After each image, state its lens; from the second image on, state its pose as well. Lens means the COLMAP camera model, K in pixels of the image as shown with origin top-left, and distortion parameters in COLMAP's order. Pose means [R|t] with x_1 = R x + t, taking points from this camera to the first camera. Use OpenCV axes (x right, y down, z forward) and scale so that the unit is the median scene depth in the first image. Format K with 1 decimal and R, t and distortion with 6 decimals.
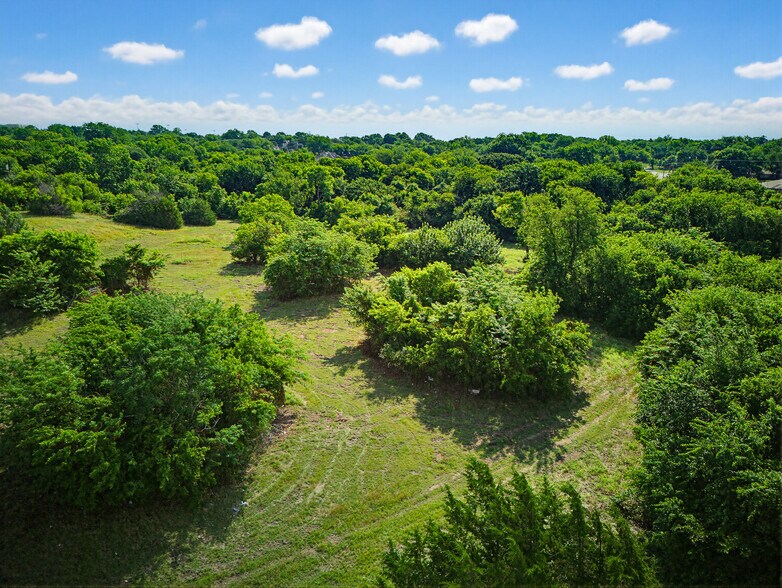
lens RADIAL K [[538.6, 0, 391.0], [0, 538.6, 294.0], [0, 0, 1]] dist [0.031379, -0.007708]
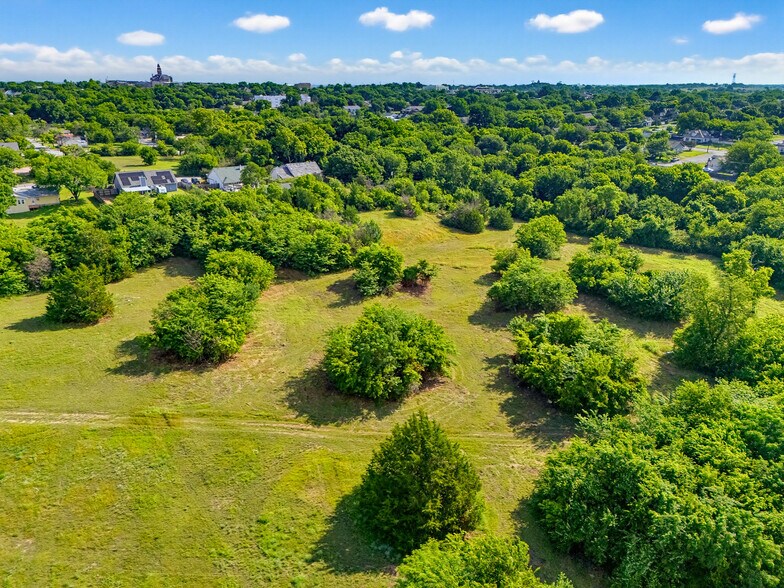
lens RADIAL K [[540.0, 0, 392.0], [0, 540.0, 294.0], [0, 0, 1]] dist [0.031379, -0.007708]
pose [[0.788910, 0.203254, -0.579921, 0.520709], [-0.156822, 0.979059, 0.129809, -0.221823], [0.594161, -0.011463, 0.804264, -0.481913]]
